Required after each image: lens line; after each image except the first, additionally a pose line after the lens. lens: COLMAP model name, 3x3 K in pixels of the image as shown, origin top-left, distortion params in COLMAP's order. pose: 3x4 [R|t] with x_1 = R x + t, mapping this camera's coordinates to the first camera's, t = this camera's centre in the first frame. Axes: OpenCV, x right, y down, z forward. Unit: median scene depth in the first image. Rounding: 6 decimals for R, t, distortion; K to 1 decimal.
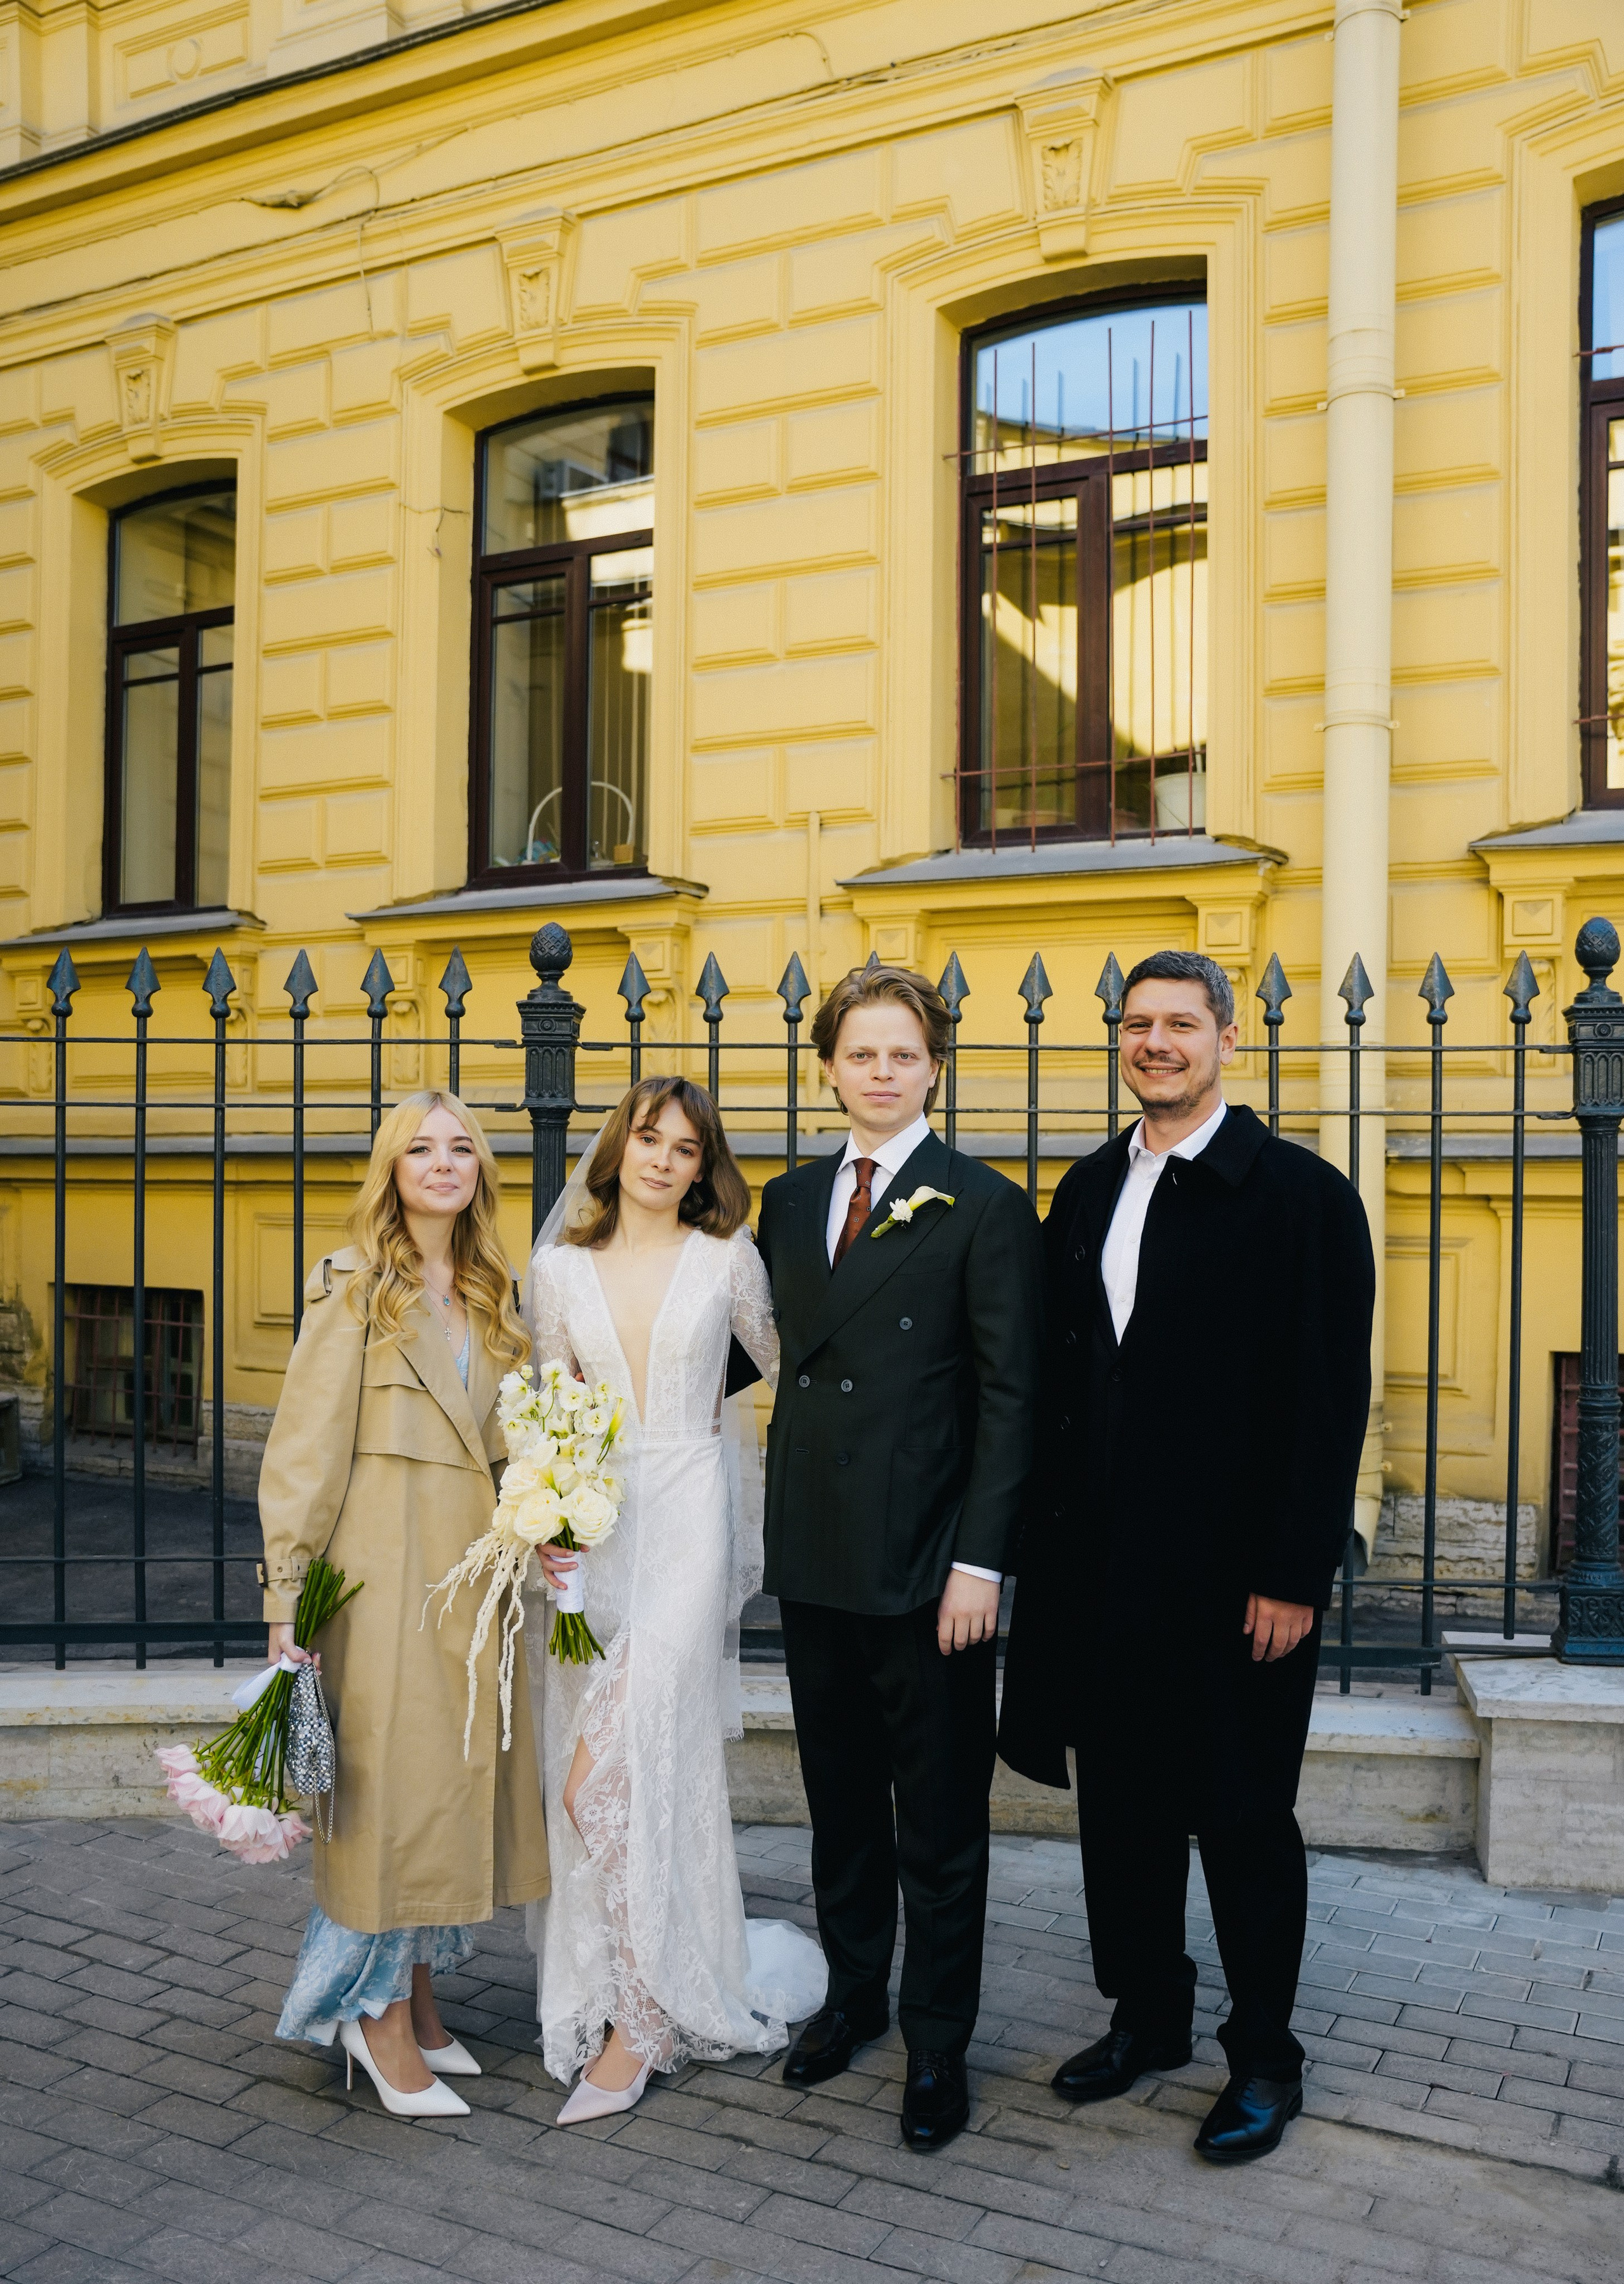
lens RADIAL K [[2124.3, 0, 829.3], [0, 2124.3, 1235.6], [0, 0, 1]] dist [-0.142539, 0.203429]
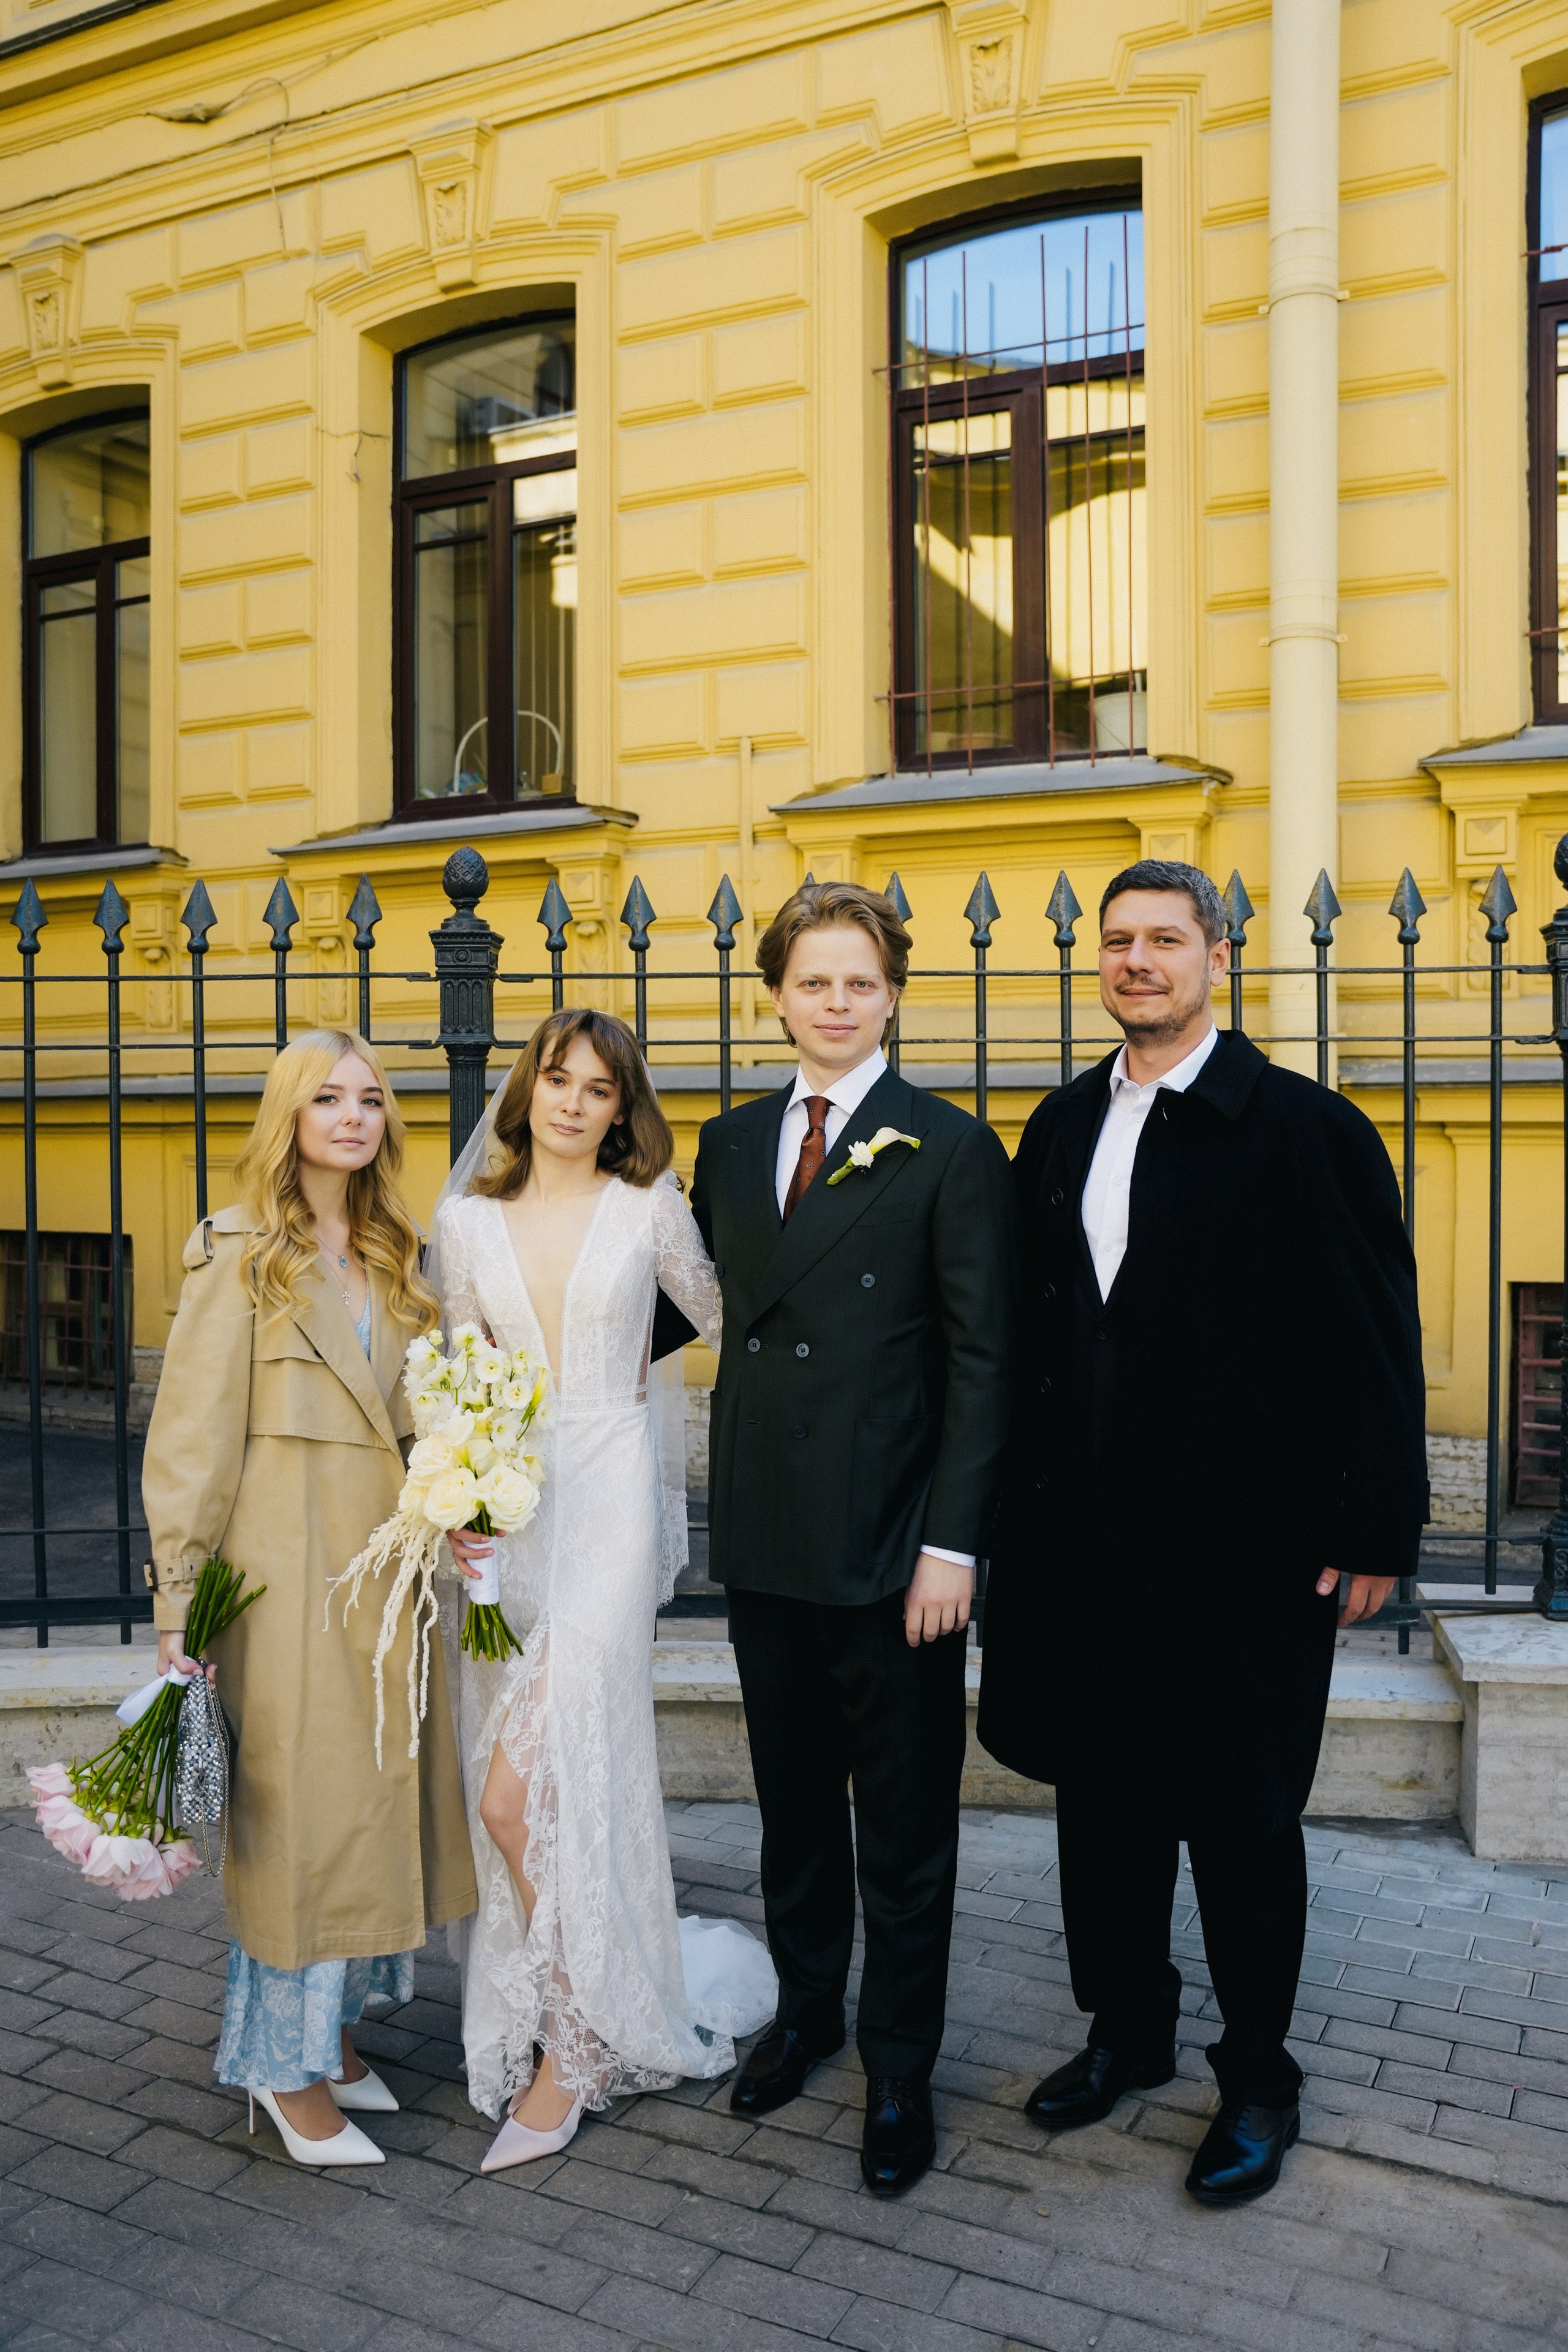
lens RADIAL K [[2076.6, 0, 808.5], [0, 2076.6, 1209.2], [0, 0, 1]] dist [-0.152222, 0.207150]
pose [[0.999696, -0.014726, 0.019799, 0.000063], [0.014293, 0.999659, 0.021832, -0.002949], [-0.020114, -0.021543, 0.999566, 0.043894]]
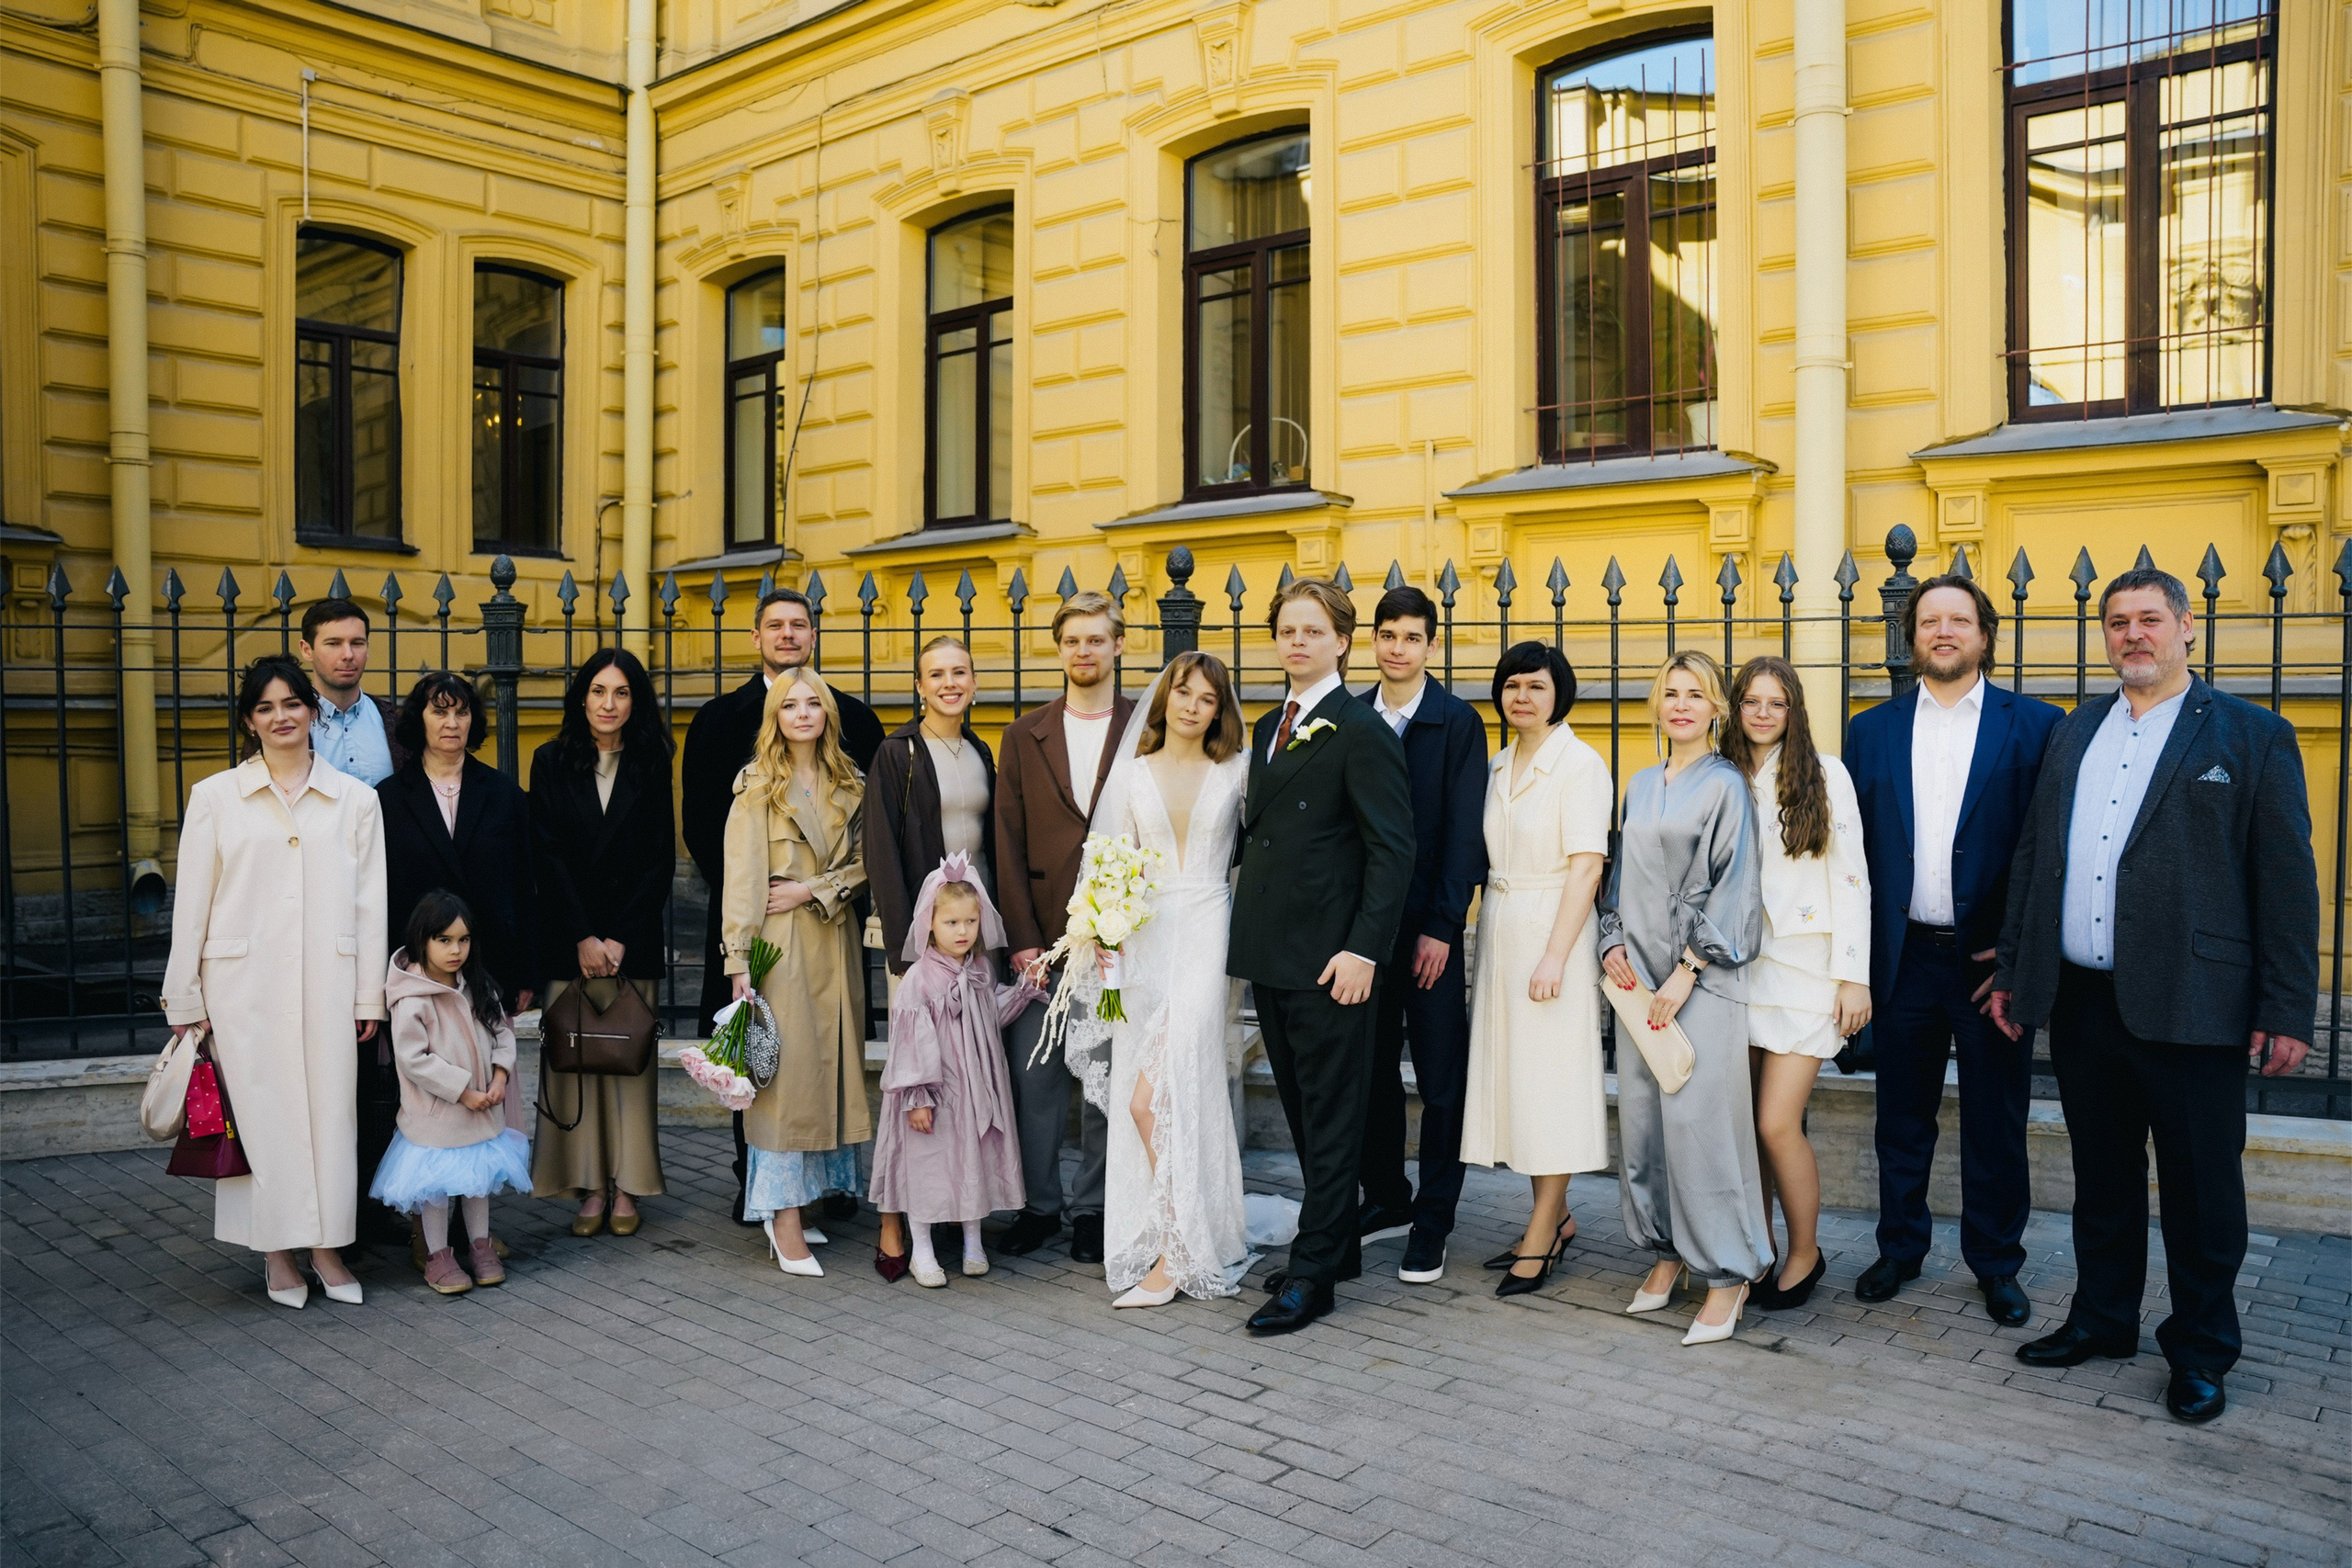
lens RADIAL K [[1782.7, 0, 1176.4], [0, 1782.7, 794.4], [0, 0, 1]] dist [-0.164587, 0.131355]
pose [[0.977568, -0.002283, -0.210607, 0.071750], [0.005648, 0.999866, 0.015377, 0.003778], [0.210544, -0.016222, 0.977450, -0.121355]]
